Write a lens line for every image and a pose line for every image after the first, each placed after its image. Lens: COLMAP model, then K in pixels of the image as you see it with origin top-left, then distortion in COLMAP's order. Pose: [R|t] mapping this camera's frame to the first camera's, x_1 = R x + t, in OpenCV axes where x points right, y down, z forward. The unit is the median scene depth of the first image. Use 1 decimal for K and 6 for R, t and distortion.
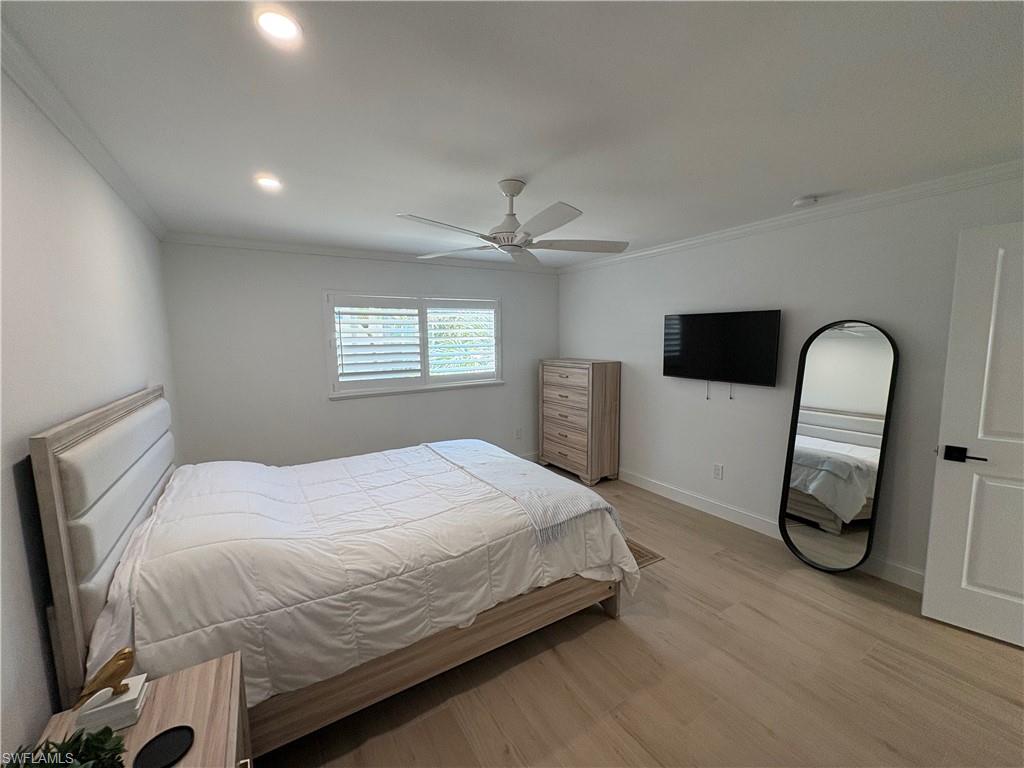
lens RADIAL K [[407.2, 0, 511.4], [0, 407.2, 387.4], [0, 0, 1]] dist [-0.002641, 0.000638]
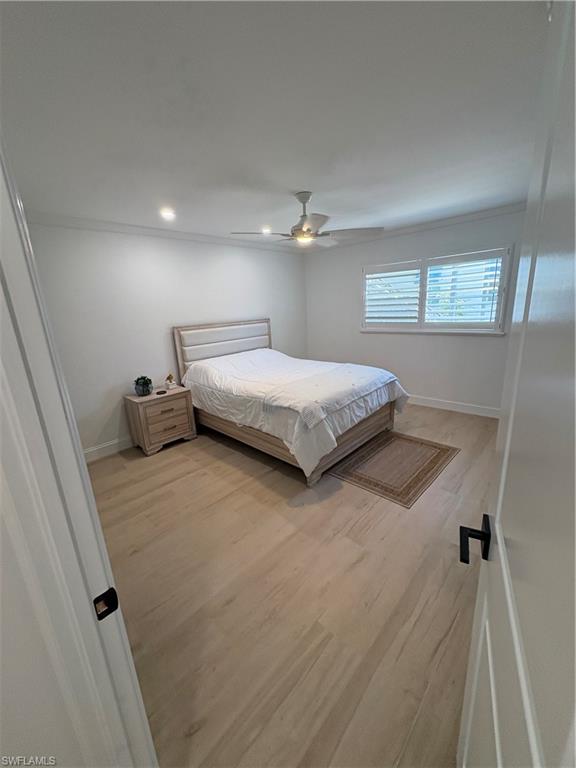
lens RADIAL K [[305.4, 0, 290.7], [0, 305.4, 384.8], [0, 0, 1]] dist [-0.002641, 0.000638]
pose [[0.262912, 0.250373, -0.931768, 1.287215], [-0.068717, 0.968149, 0.240759, -0.080735], [0.962370, 0.000730, 0.271742, 0.660003]]
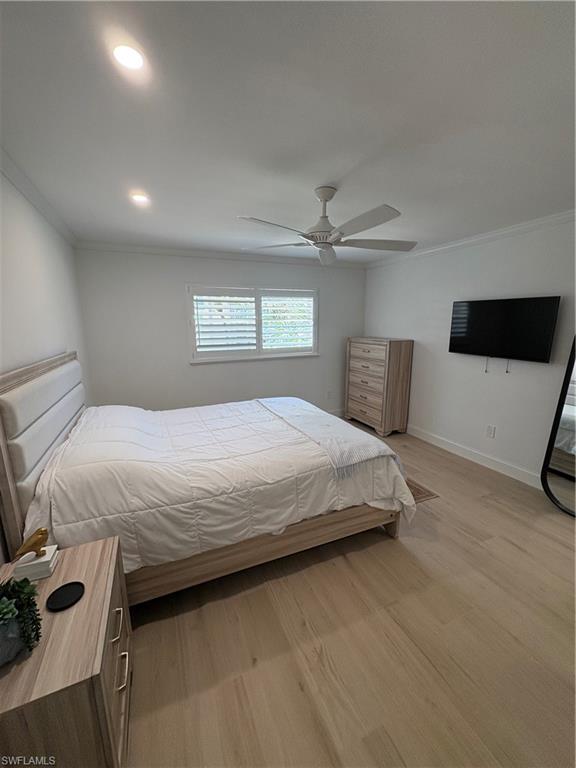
lens RADIAL K [[305.4, 0, 287.6], [0, 305.4, 385.9], [0, 0, 1]] dist [-0.002641, 0.000638]
pose [[0.990570, 0.035210, -0.132409, 0.030965], [-0.023560, 0.995793, 0.088547, 0.005247], [0.134969, -0.084592, 0.987232, 0.034813]]
